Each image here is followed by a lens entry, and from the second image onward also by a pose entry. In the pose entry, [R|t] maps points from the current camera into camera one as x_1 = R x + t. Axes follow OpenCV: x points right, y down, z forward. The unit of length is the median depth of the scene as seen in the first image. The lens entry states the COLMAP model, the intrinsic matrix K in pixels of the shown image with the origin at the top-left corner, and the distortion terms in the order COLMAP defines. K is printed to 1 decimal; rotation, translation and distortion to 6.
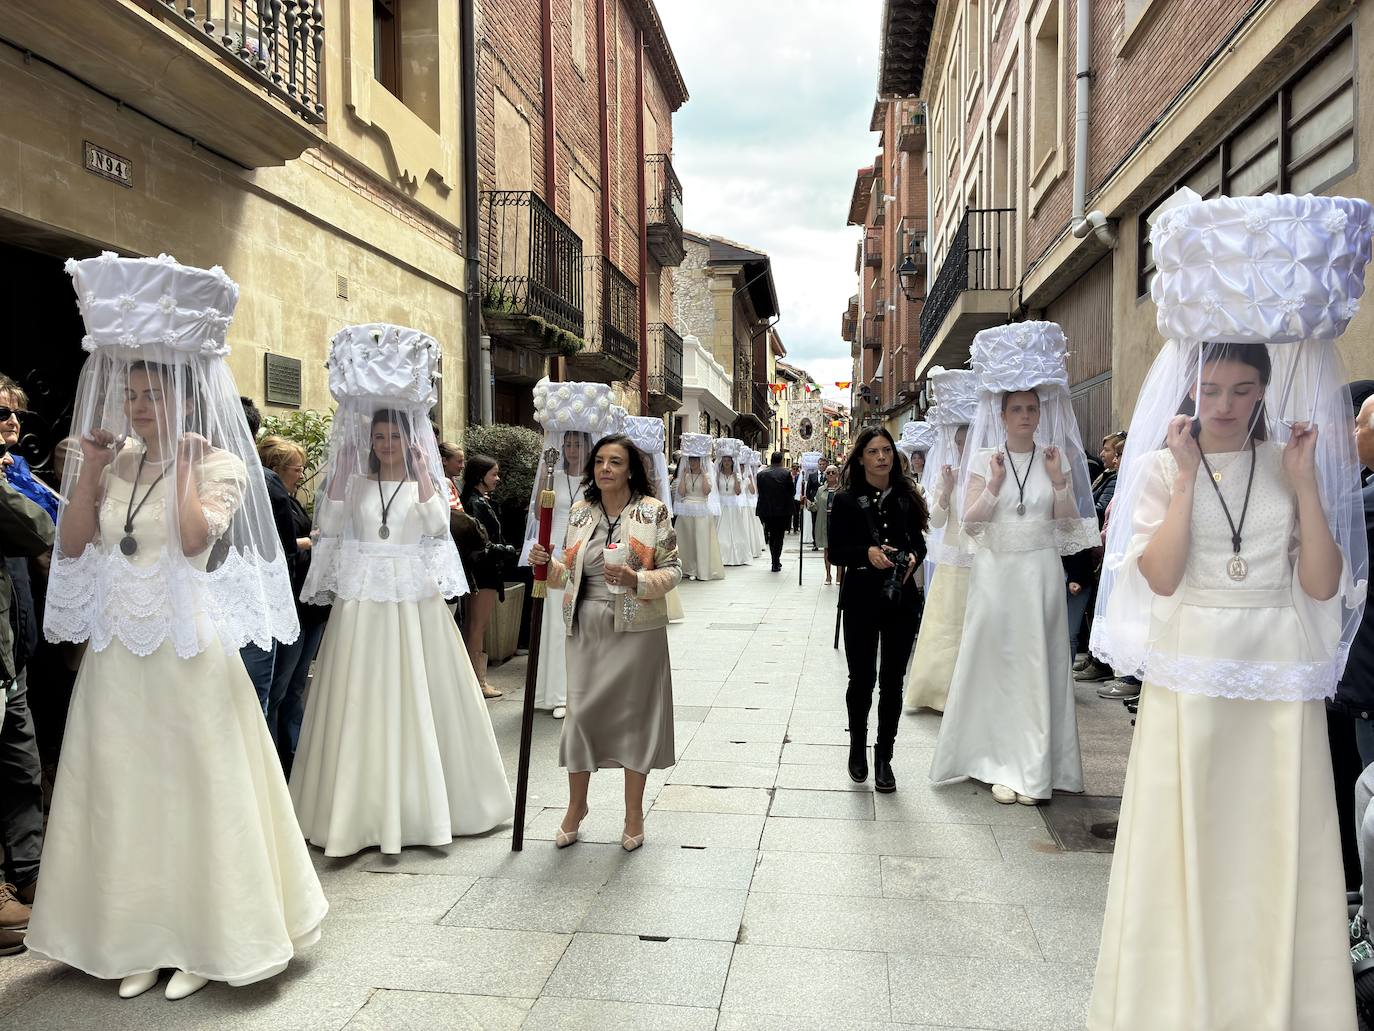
lens RADIAL K [[1054.9, 0, 703.4], [0, 1054.9, 503.4], [0, 0, 1]] dist [0.050754, -0.066797]
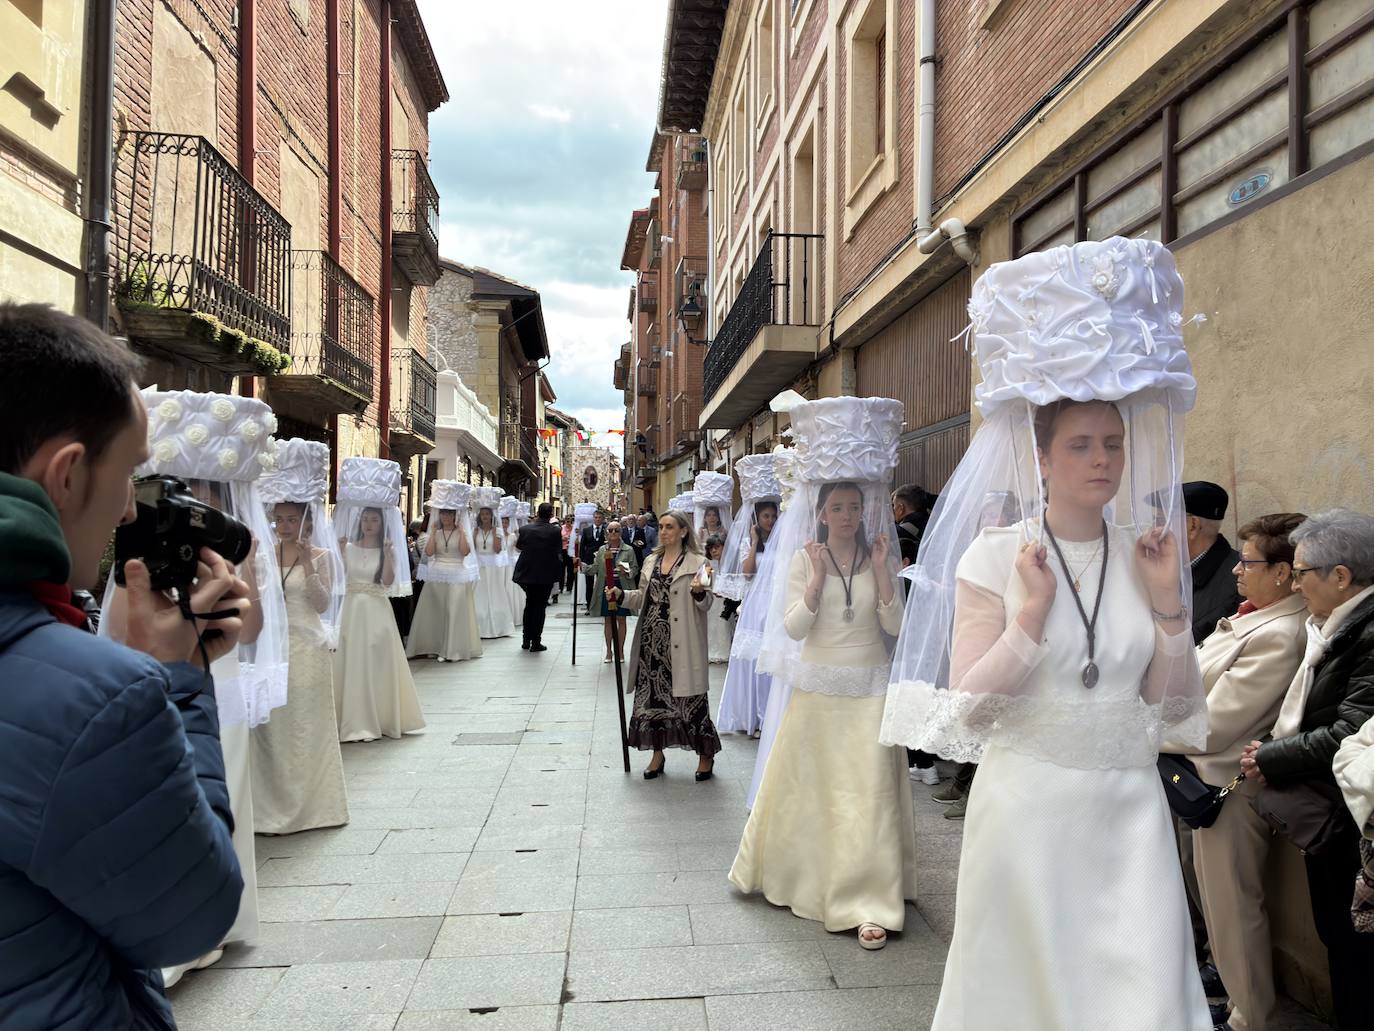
lens RADIAL K [[1054.9, 0, 713.4], [0, 1054.9, 495.6], [0, 0, 1]] dist [0.050754, -0.066797]
pose [[0.974119, 0.014128, 0.225592, 0.008000], [-0.002128, 0.998574, -0.053347, -0.012350], [-0.226024, 0.051487, 0.972760, 0.152534]]
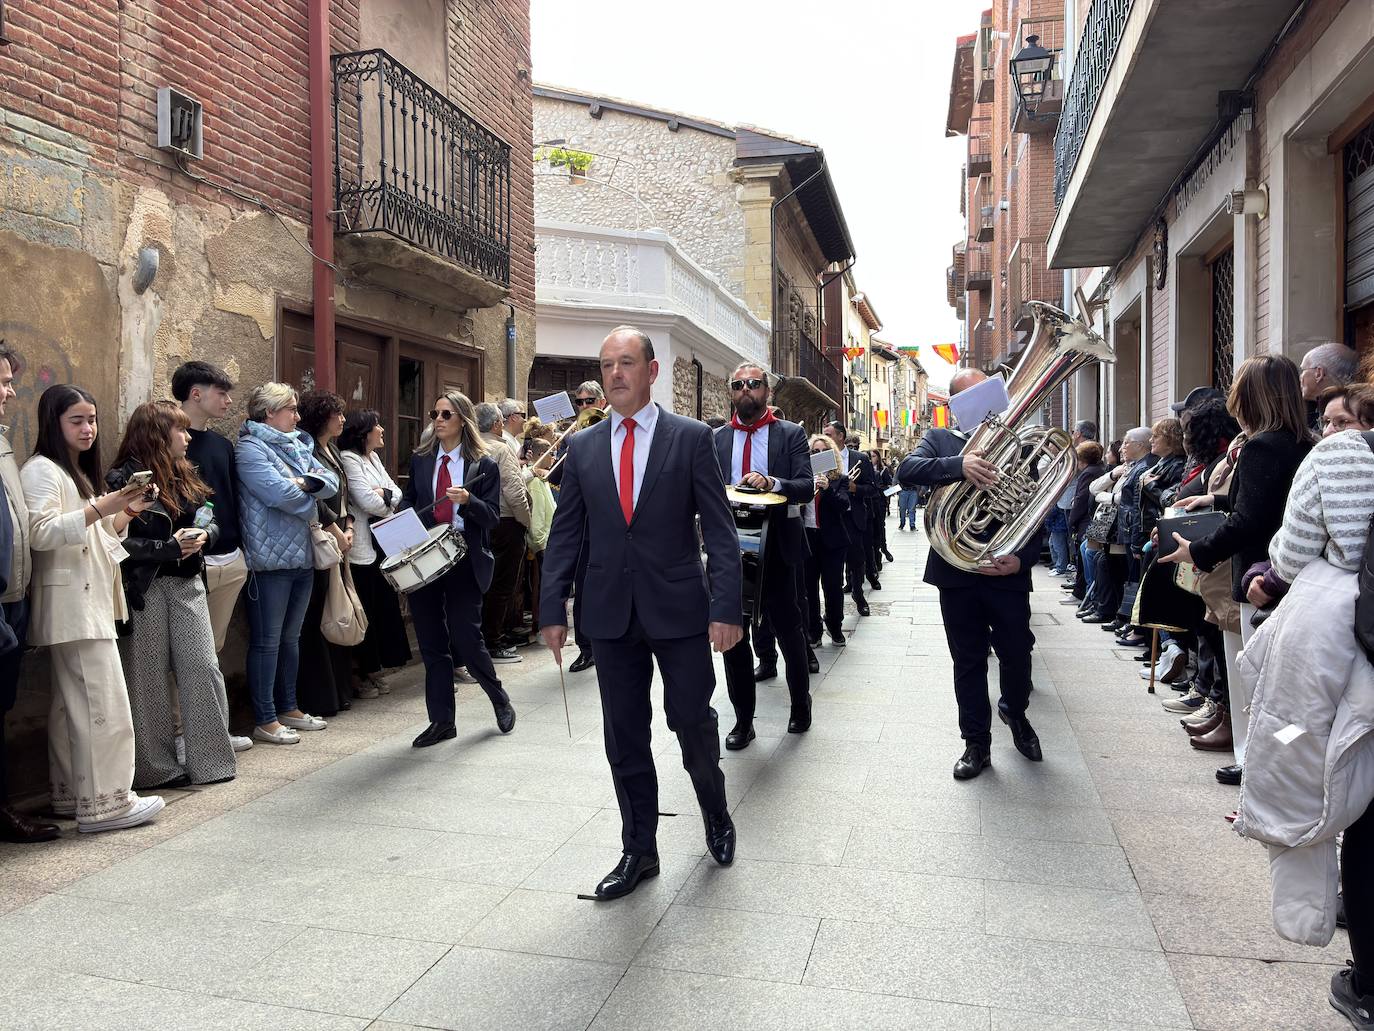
lens RADIAL K [[1054.9, 0, 689.1], [0, 1054.9, 502.9], [0, 0, 1]] dist [0.050754, -0.066797]
pose [[0.992925, -0.005042, -0.118636, 0.129514], [0.005389, 0.999982, 0.002605, -0.008240], [0.118621, -0.003226, 0.992934, 0.686740]]
